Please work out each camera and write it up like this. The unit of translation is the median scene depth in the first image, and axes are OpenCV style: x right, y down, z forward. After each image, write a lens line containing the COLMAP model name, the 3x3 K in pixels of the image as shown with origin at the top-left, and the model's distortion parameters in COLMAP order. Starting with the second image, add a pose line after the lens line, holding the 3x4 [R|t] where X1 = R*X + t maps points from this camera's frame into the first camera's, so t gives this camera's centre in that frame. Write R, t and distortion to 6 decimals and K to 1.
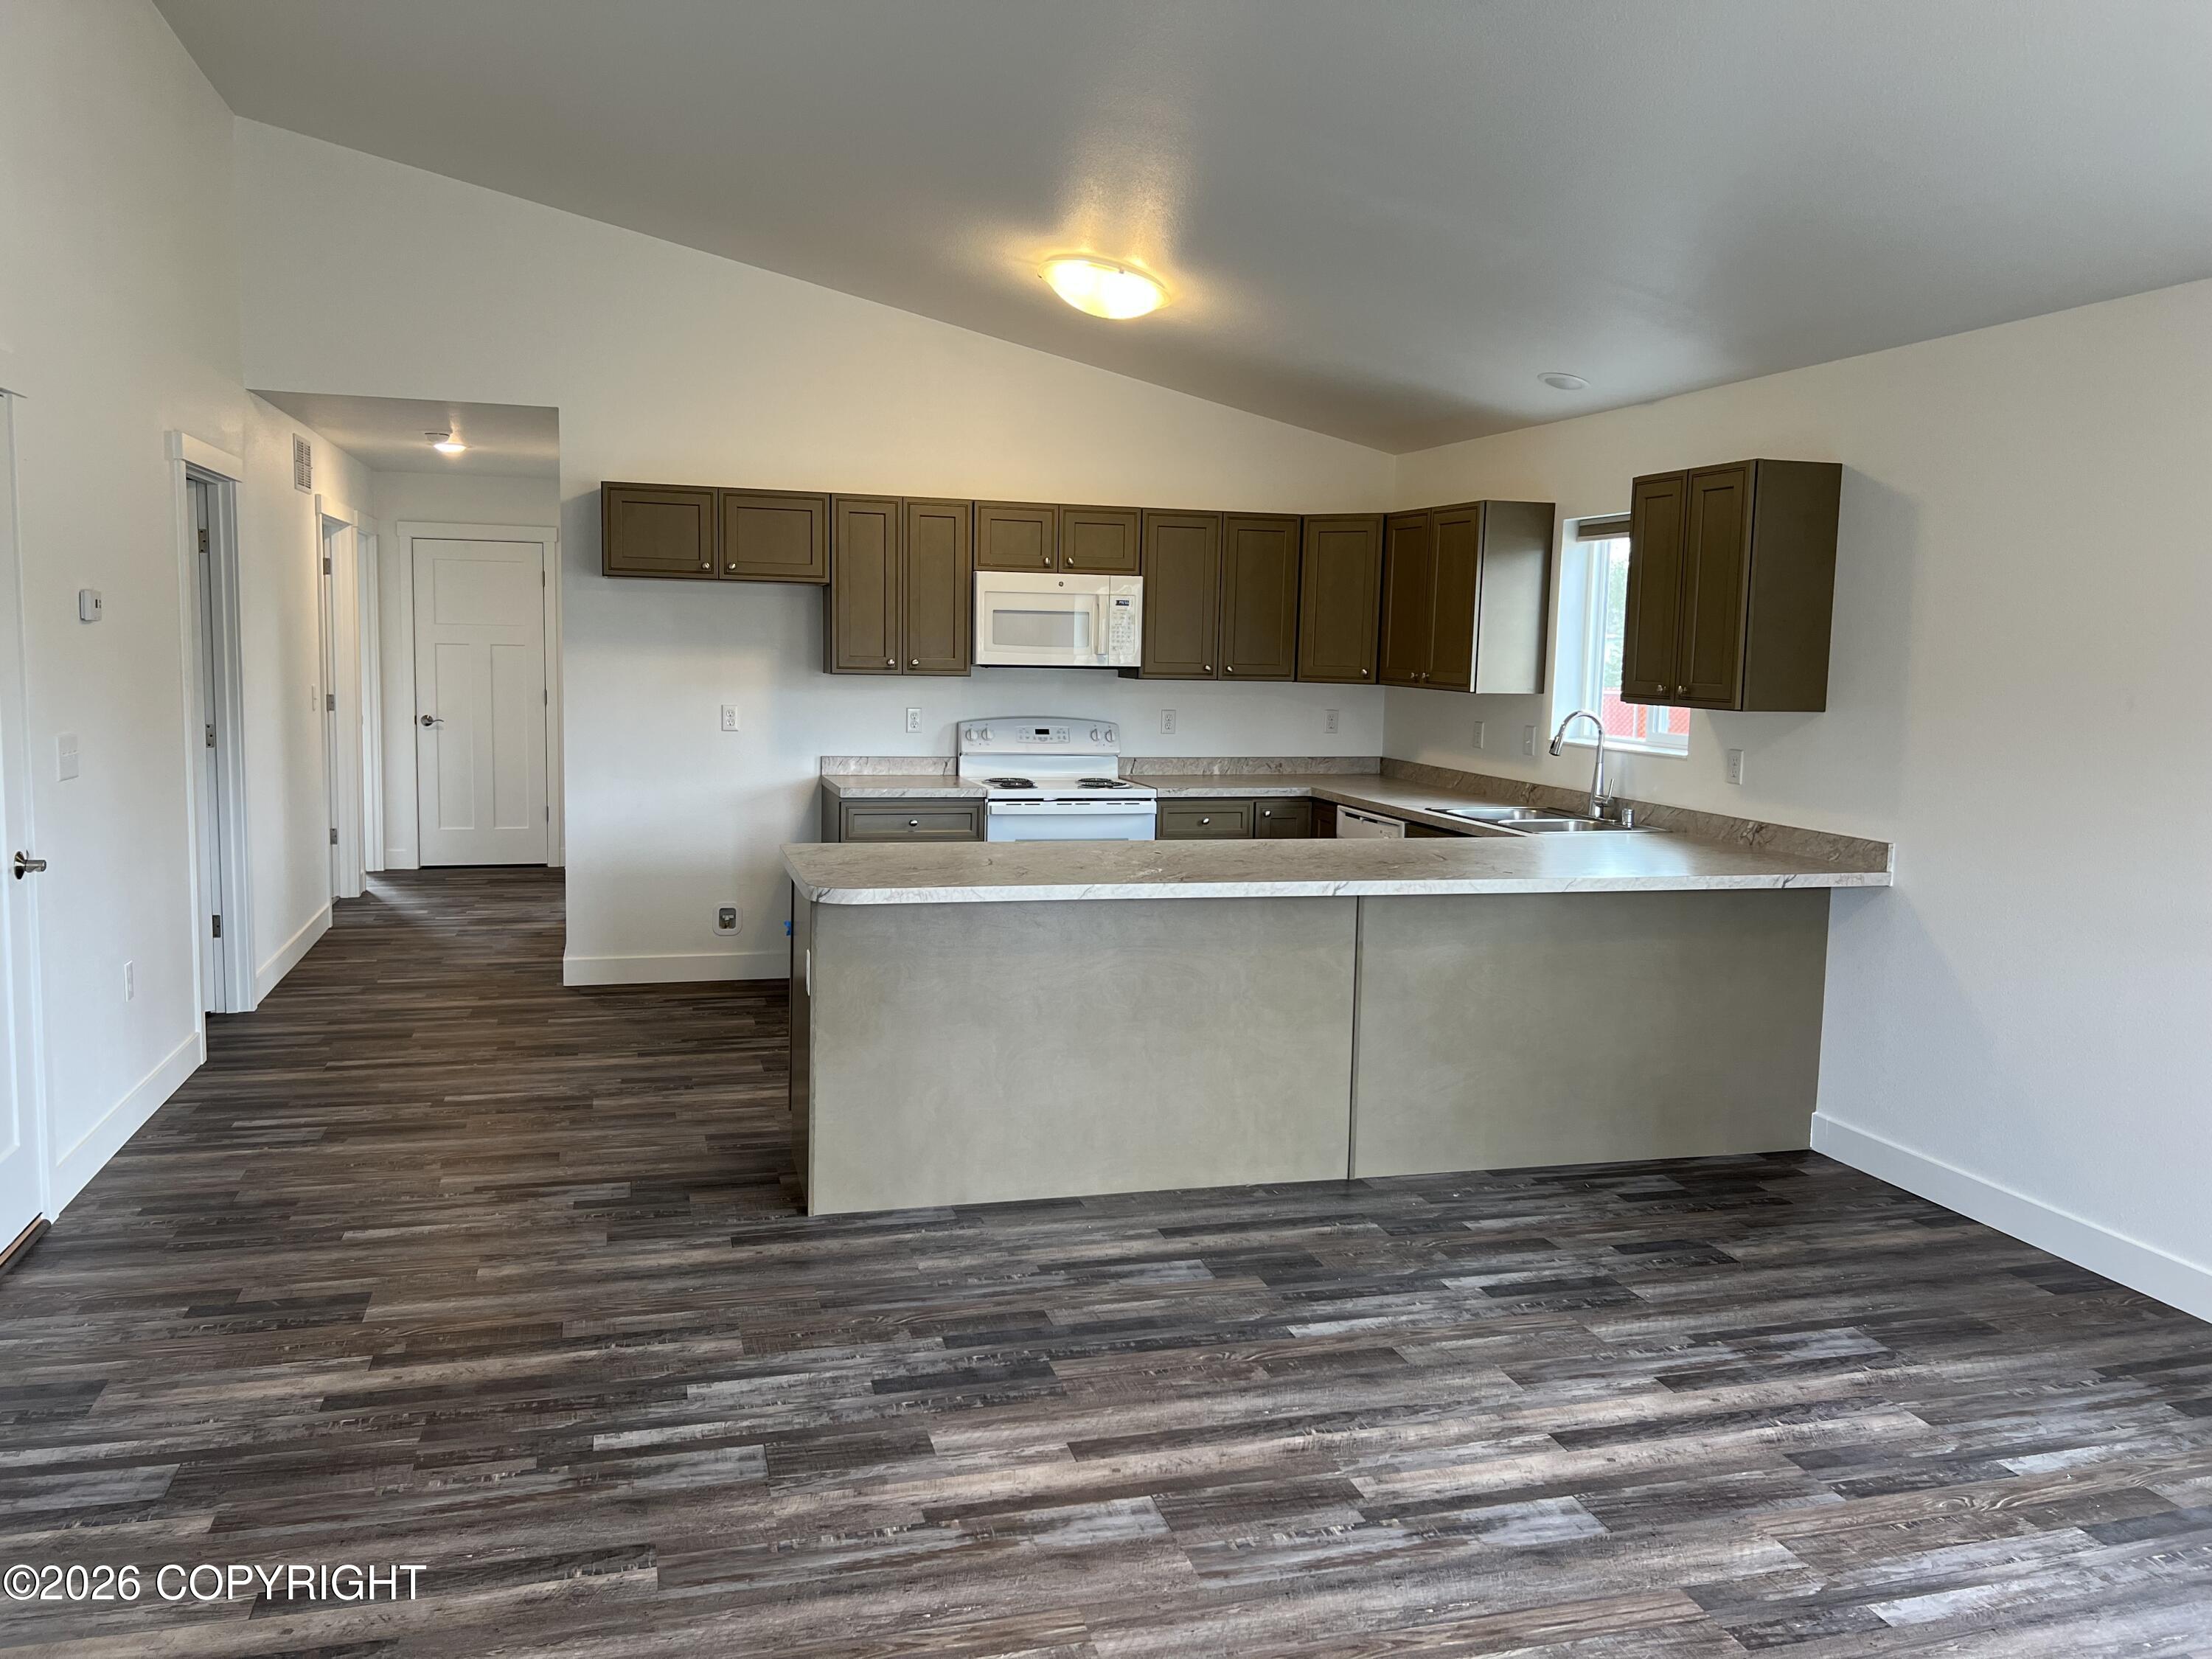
lens RADIAL K [[1640.0, 0, 1109.2], [0, 1640.0, 830.9], [0, 0, 1]] dist [0.050826, -0.065497]
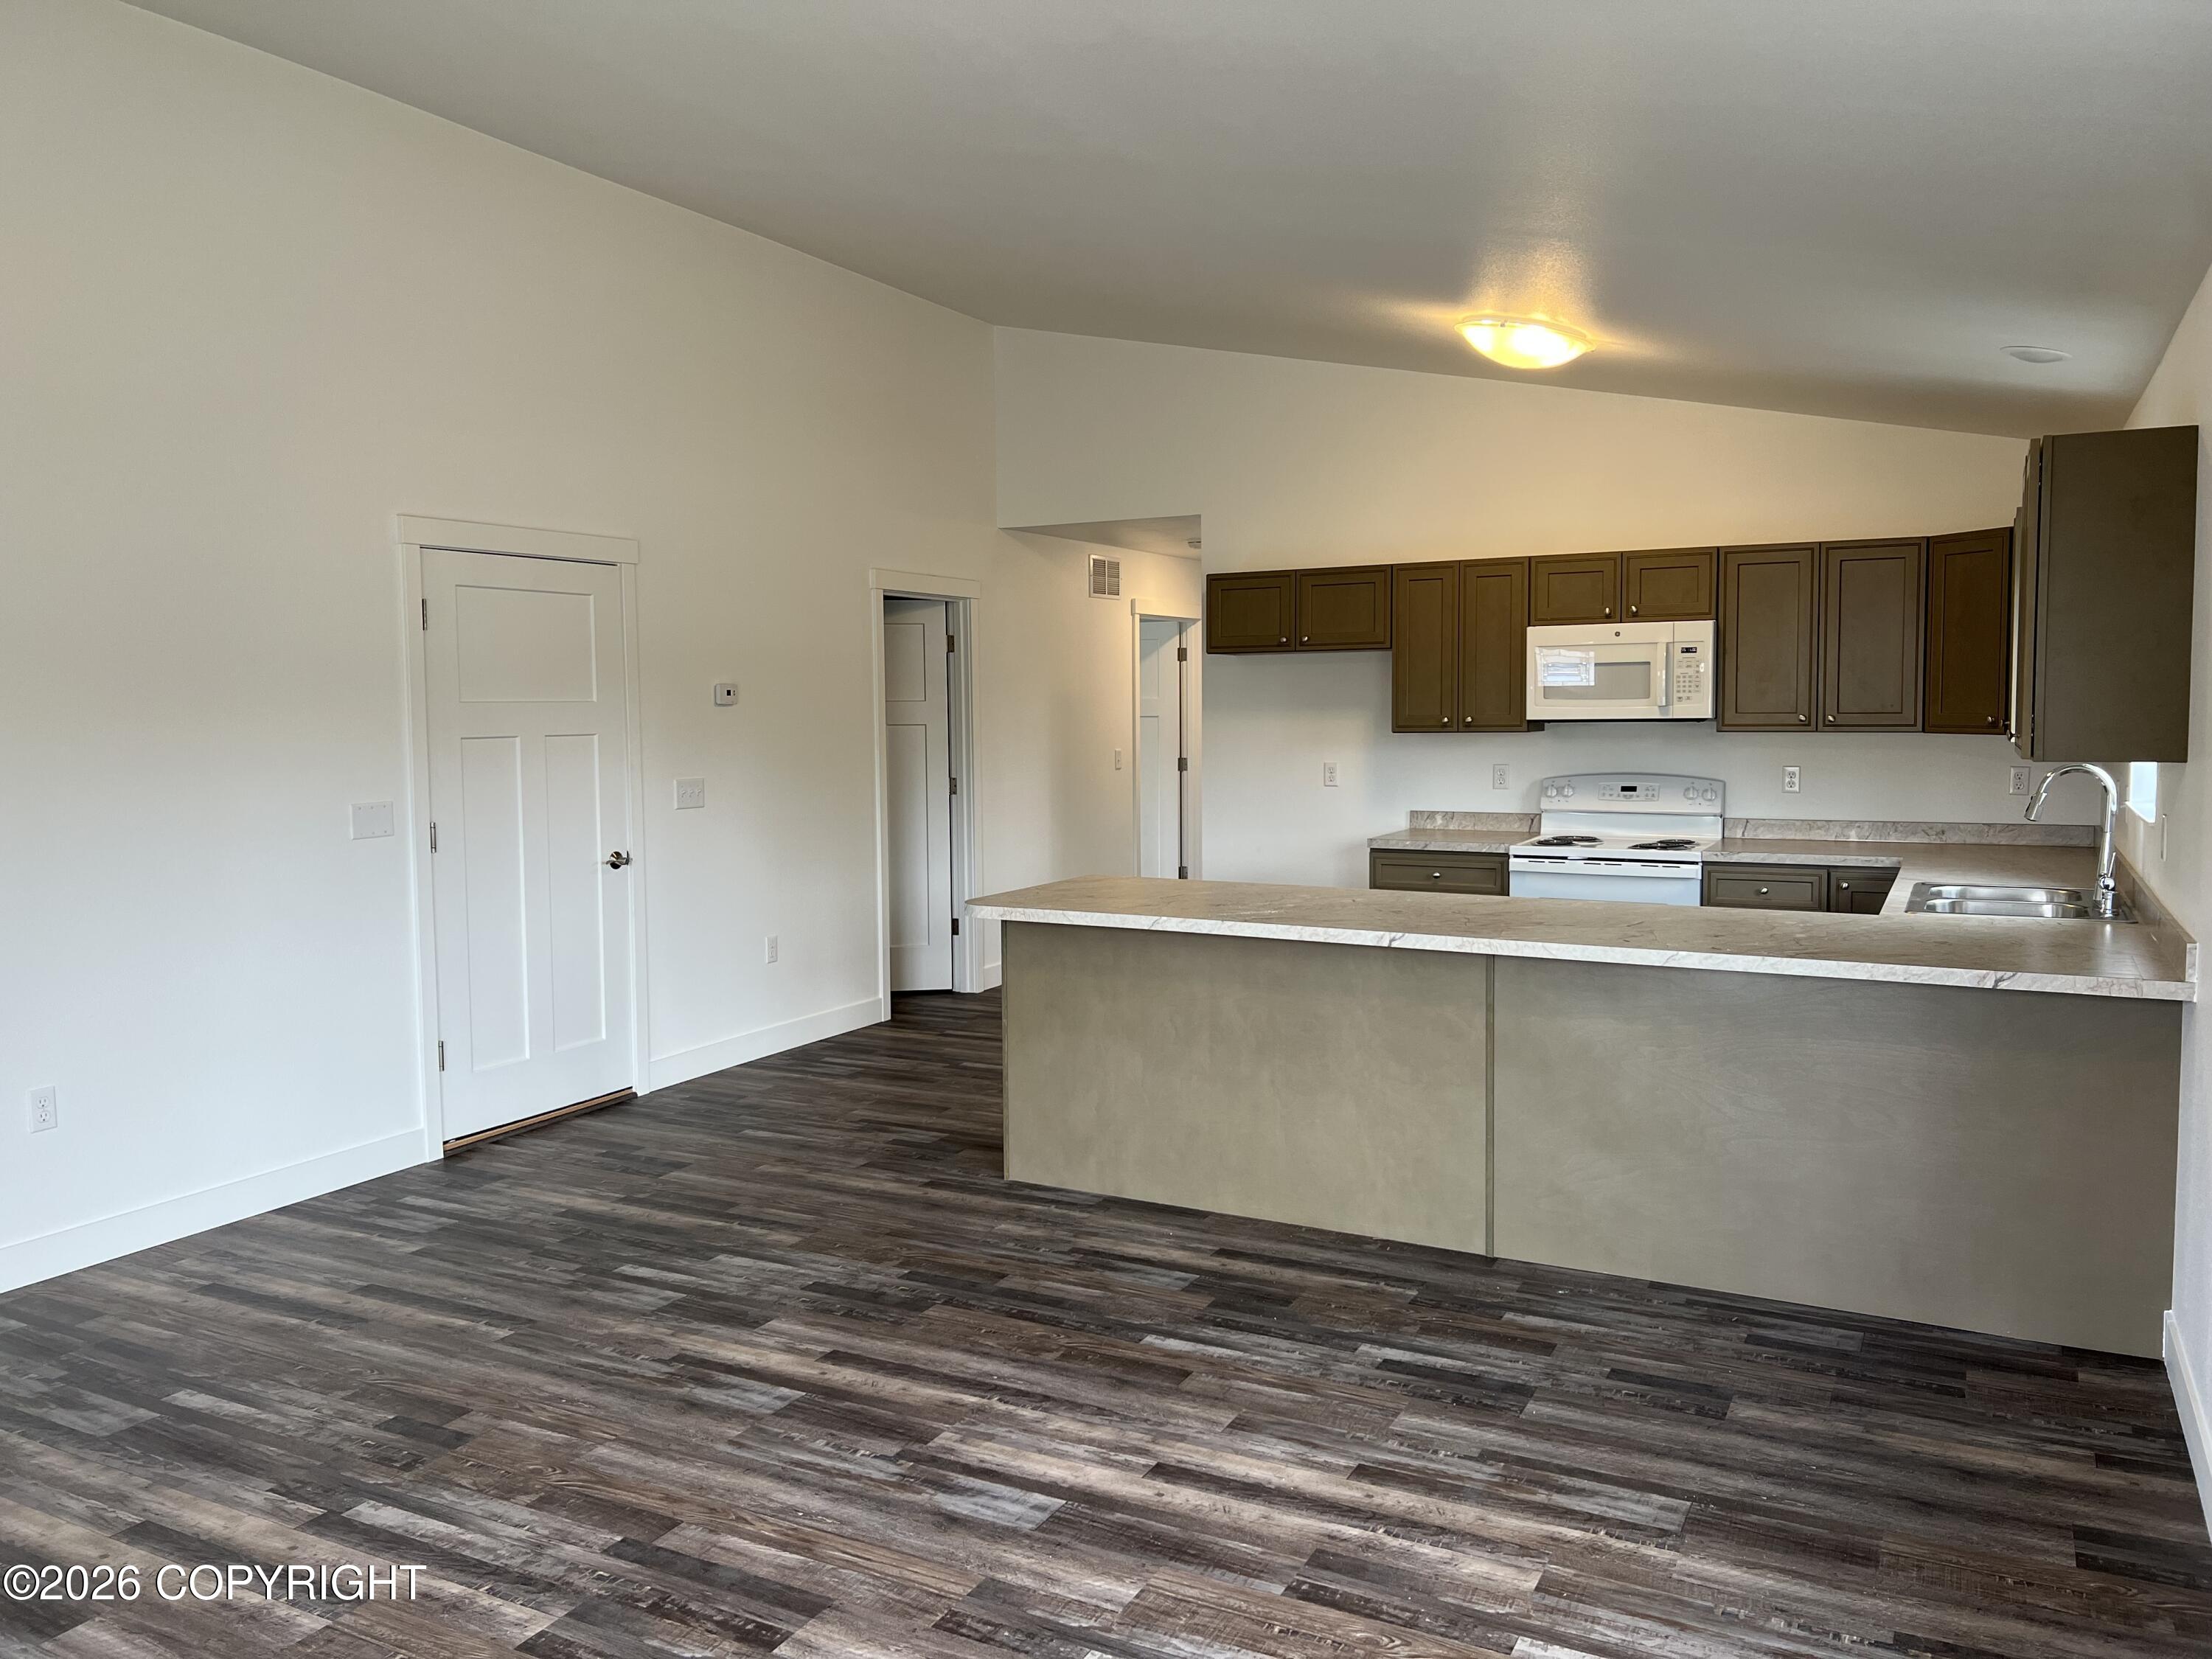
lens RADIAL K [[1640.0, 0, 1097.8], [0, 1640.0, 845.4], [0, 0, 1]] dist [0.050826, -0.065497]
pose [[0.729410, 0.032973, -0.683282, 0.729774], [-0.054205, 0.998483, -0.009680, -0.002889], [0.681926, 0.044098, 0.730091, 0.168830]]
